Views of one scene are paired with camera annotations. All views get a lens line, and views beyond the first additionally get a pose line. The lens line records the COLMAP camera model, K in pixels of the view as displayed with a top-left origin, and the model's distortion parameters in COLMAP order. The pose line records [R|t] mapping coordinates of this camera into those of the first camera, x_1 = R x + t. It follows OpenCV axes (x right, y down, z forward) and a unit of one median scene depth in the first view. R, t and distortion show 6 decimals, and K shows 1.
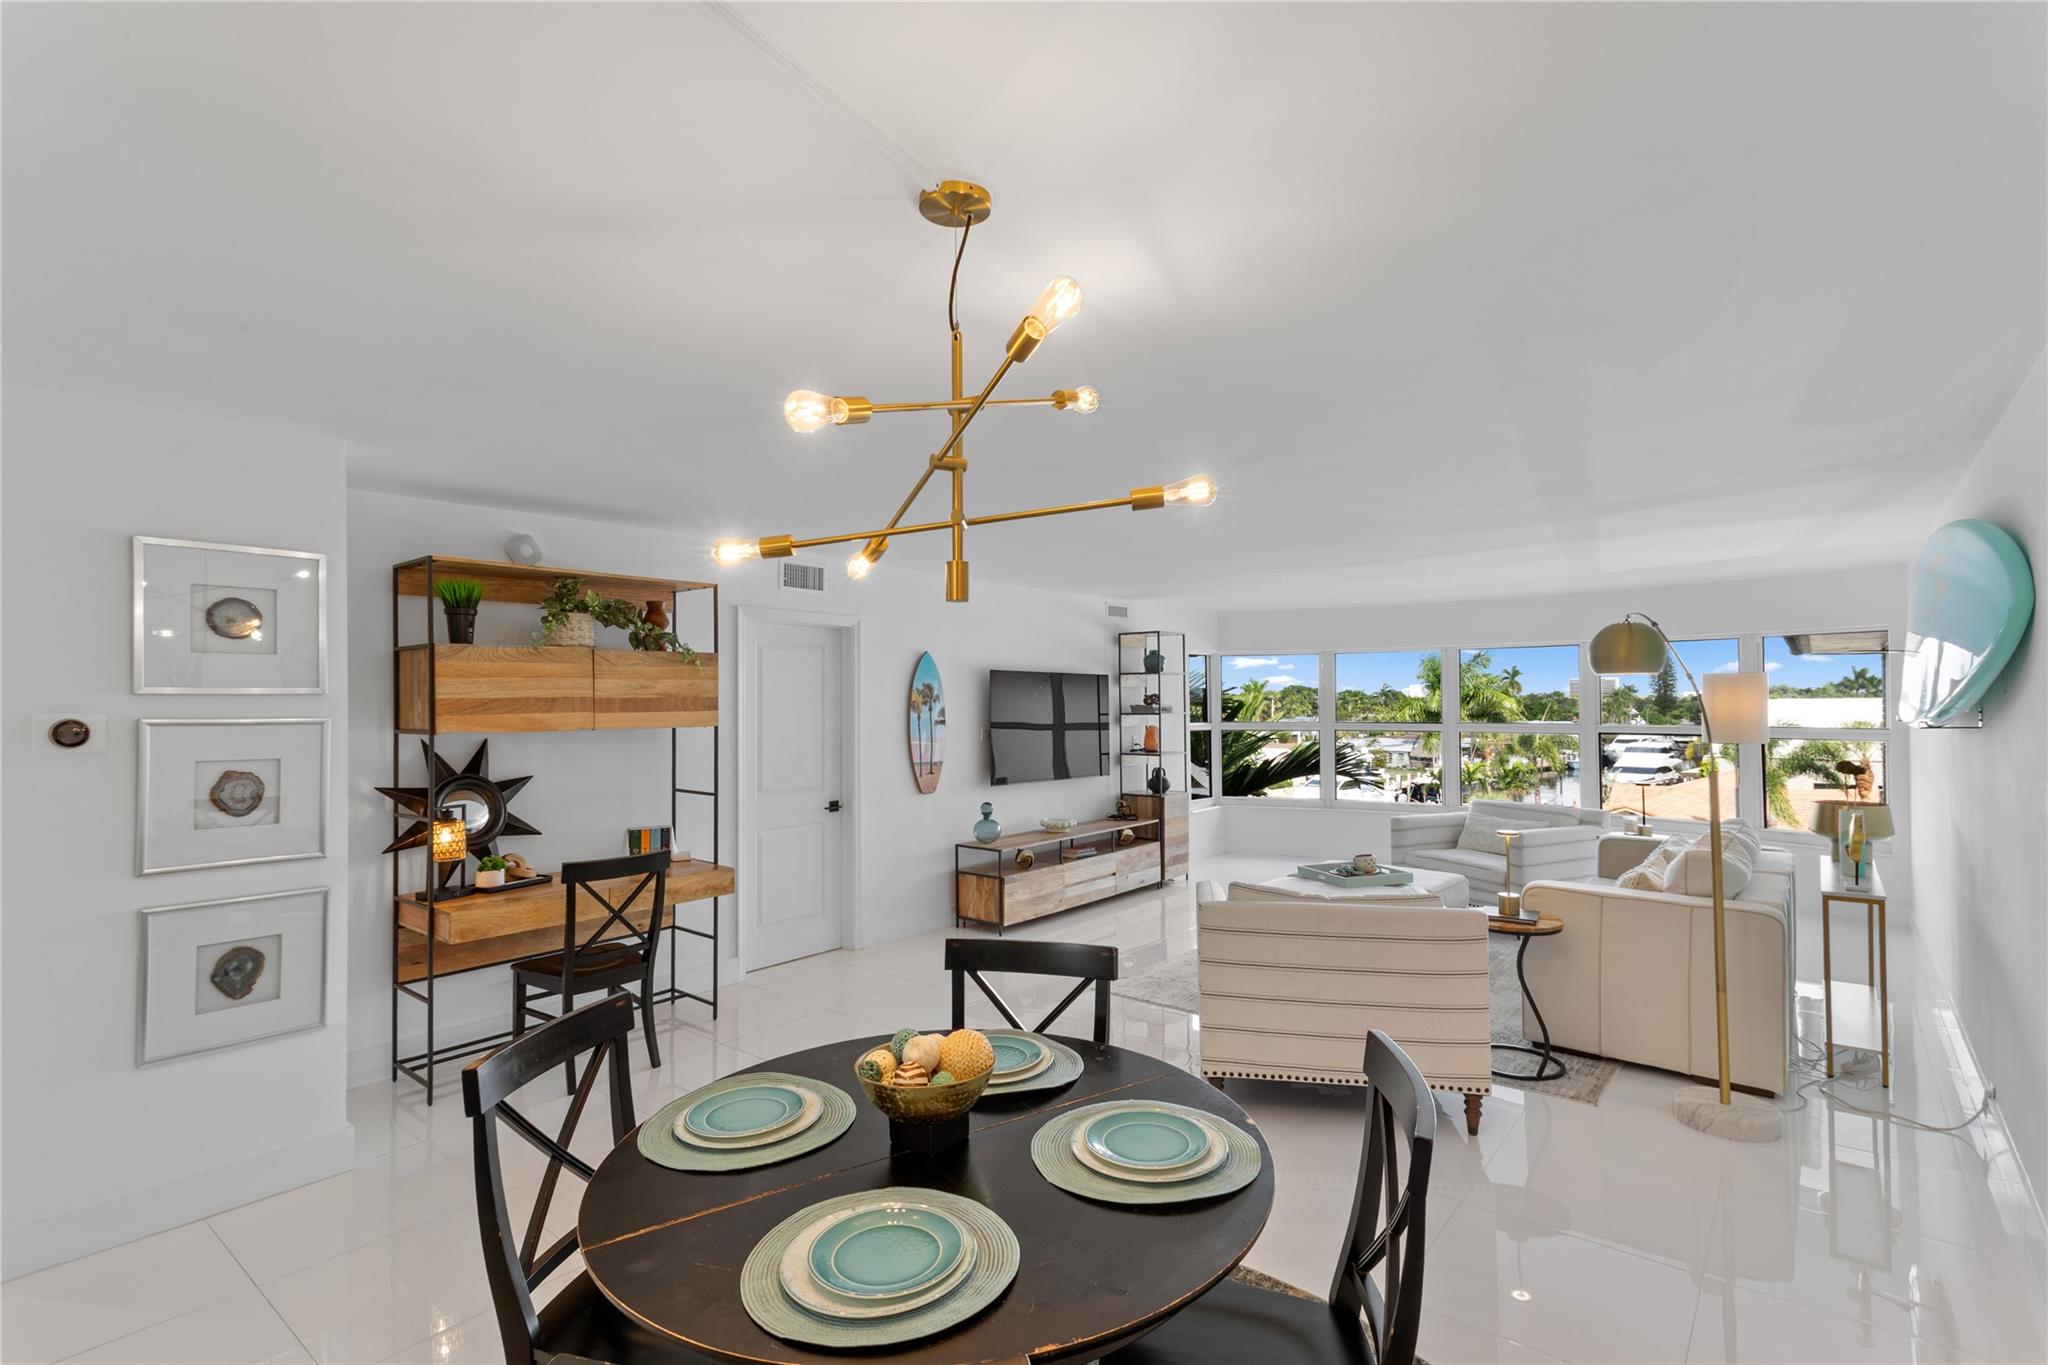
lens RADIAL K [[960.3, 0, 1024.5], [0, 960.3, 662.6], [0, 0, 1]] dist [0.044765, -0.022147]
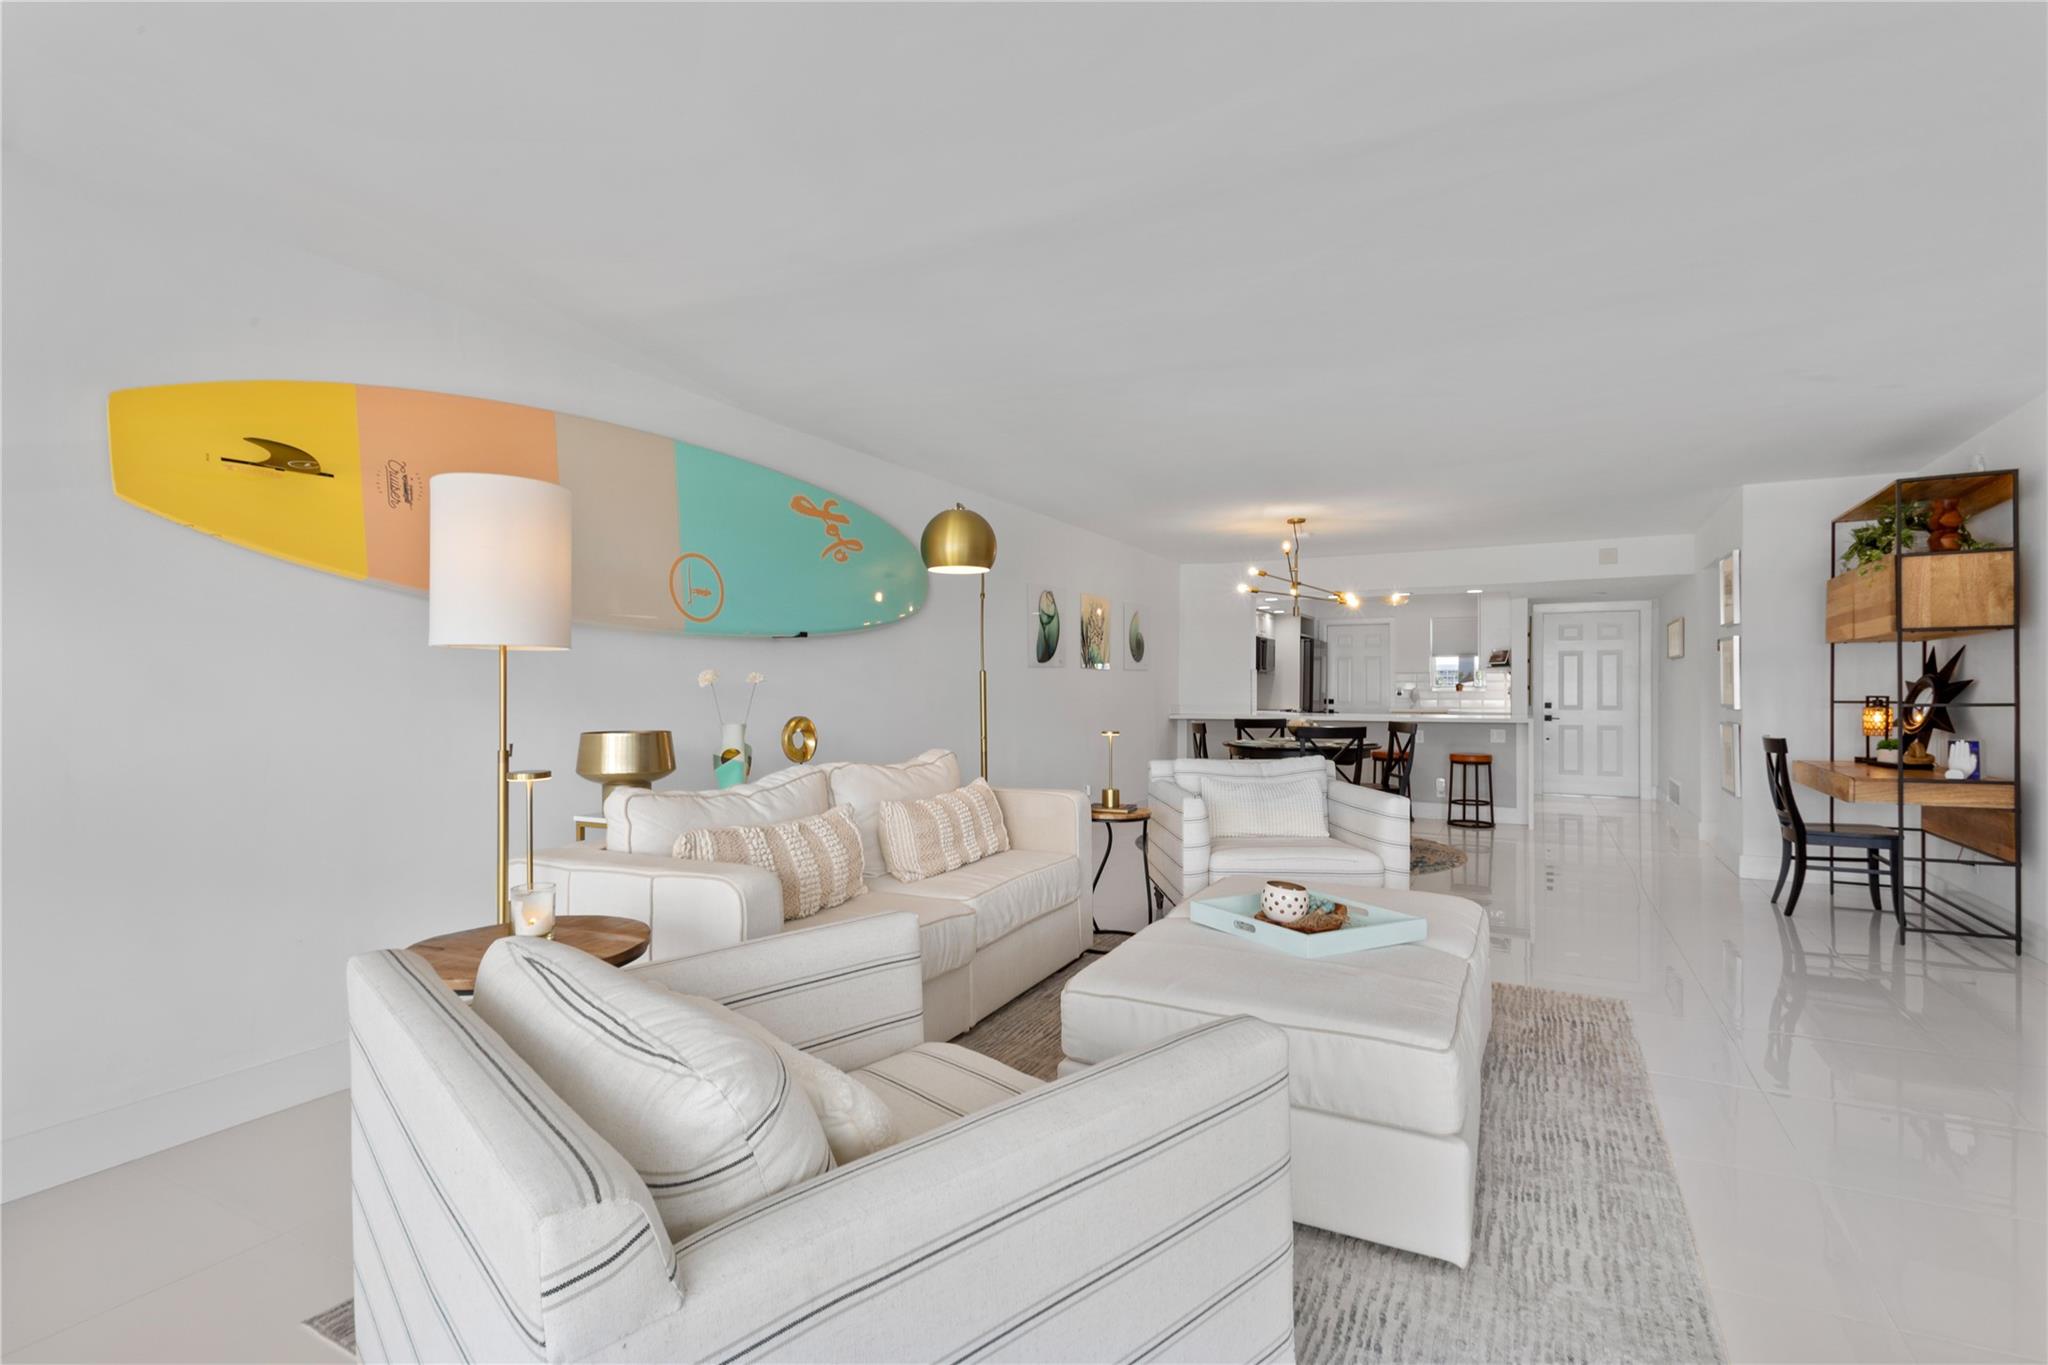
lens RADIAL K [[943.3, 0, 1021.5], [0, 943.3, 695.4], [0, 0, 1]] dist [0.039961, -0.021919]
pose [[-0.980536, 0.010152, -0.196076, 0.428569], [0.016499, 0.999391, -0.030761, 0.087964], [0.195644, -0.033398, -0.980106, 1.078080]]
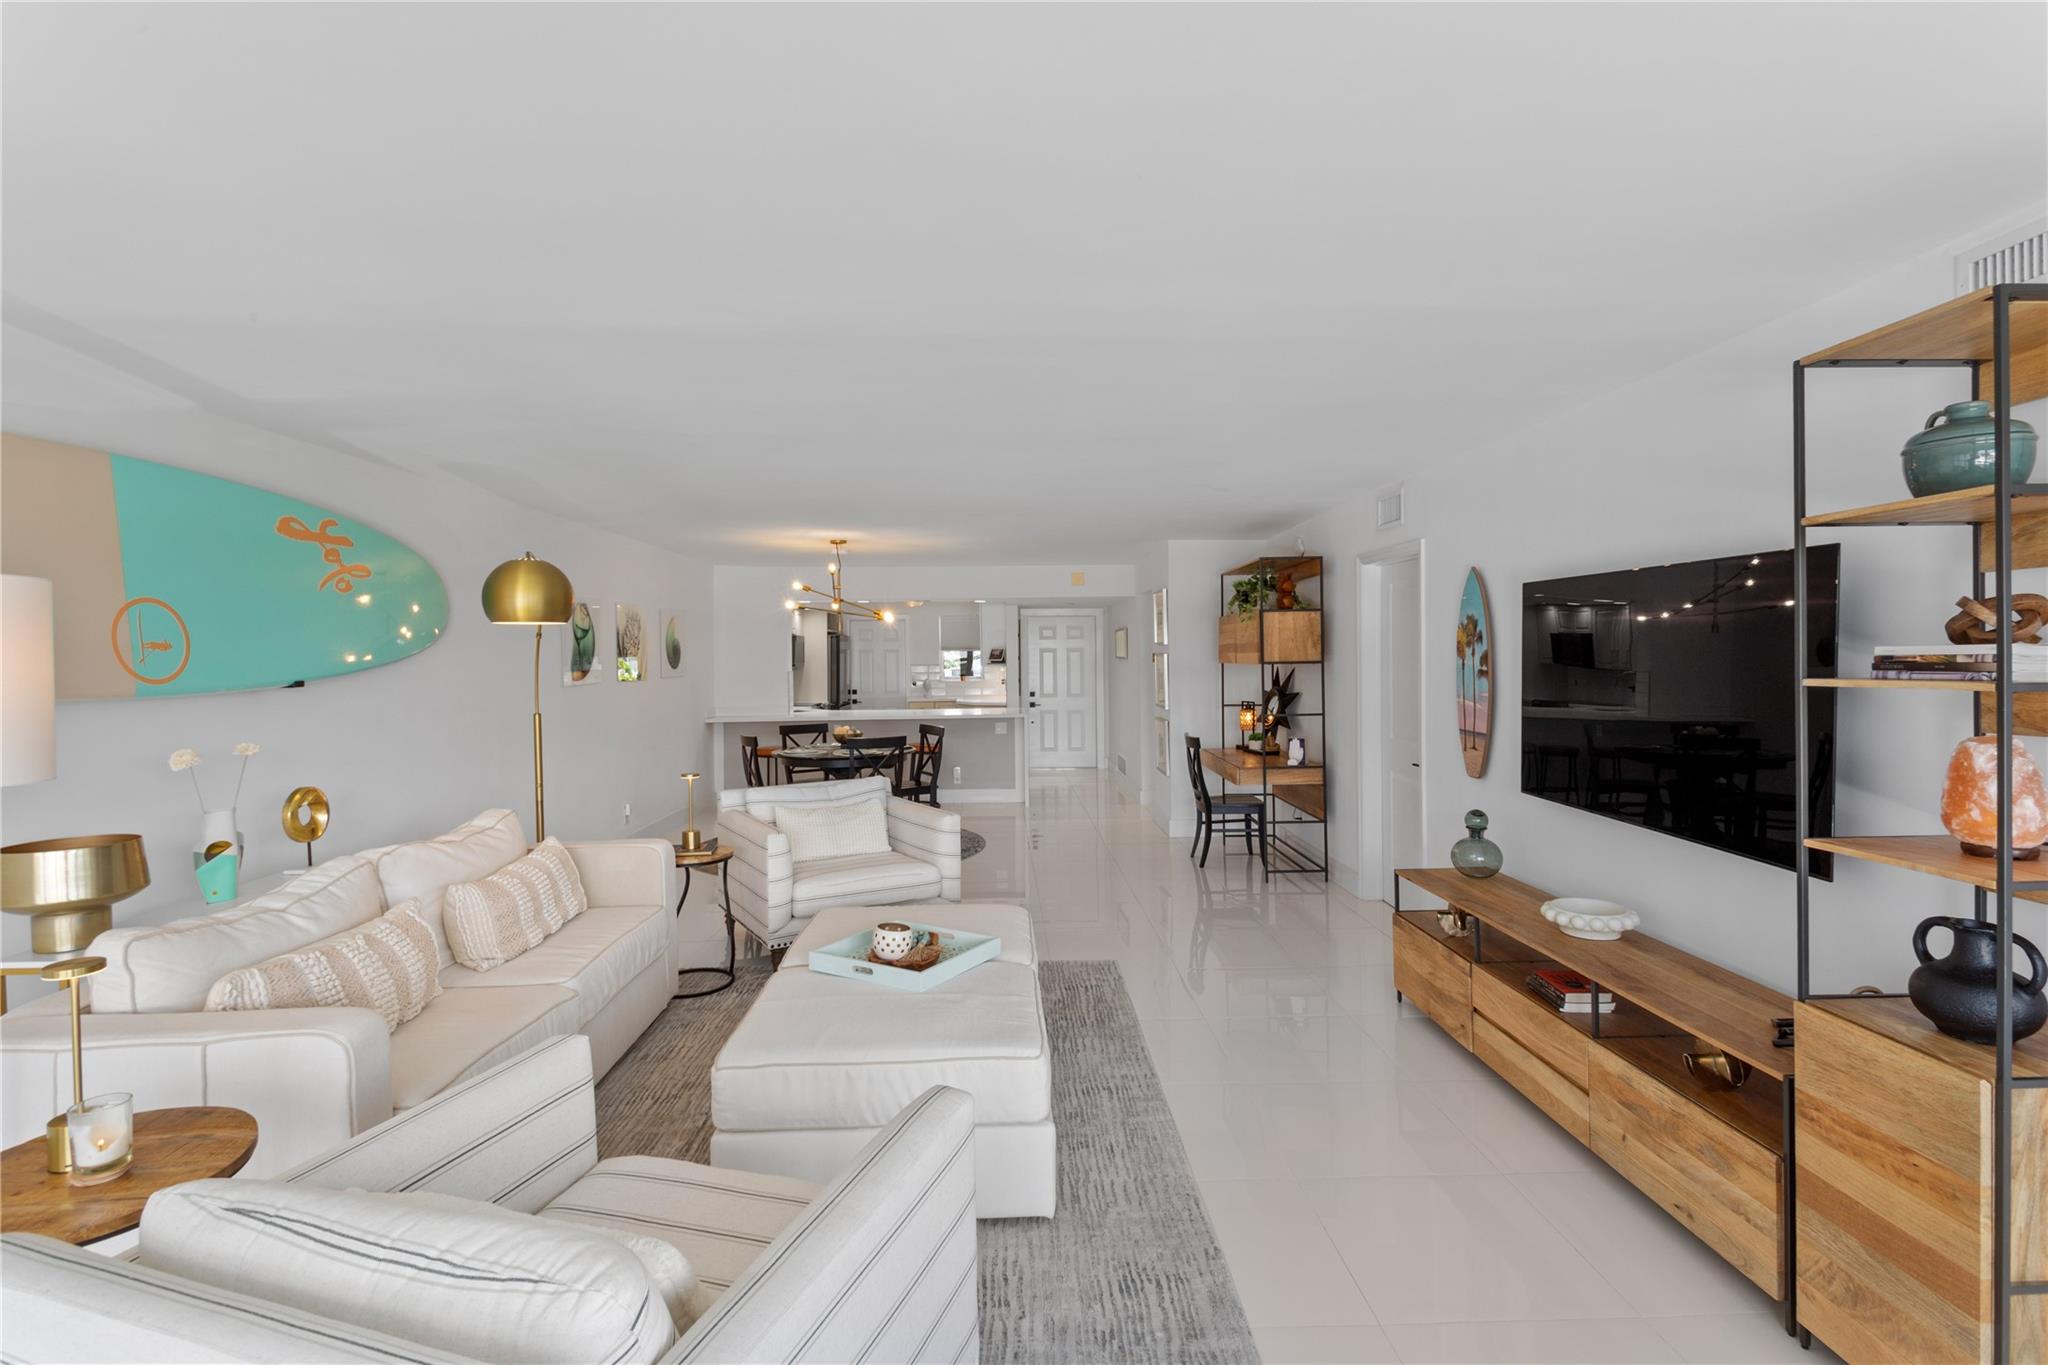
lens RADIAL K [[950.5, 0, 1020.7], [0, 950.5, 673.2], [0, 0, 1]] dist [0.049978, -0.023066]
pose [[-0.758911, 0.029375, -0.650532, 0.487787], [0.043088, 0.999058, -0.005152, 0.044065], [0.649768, -0.031940, -0.759462, 1.103465]]
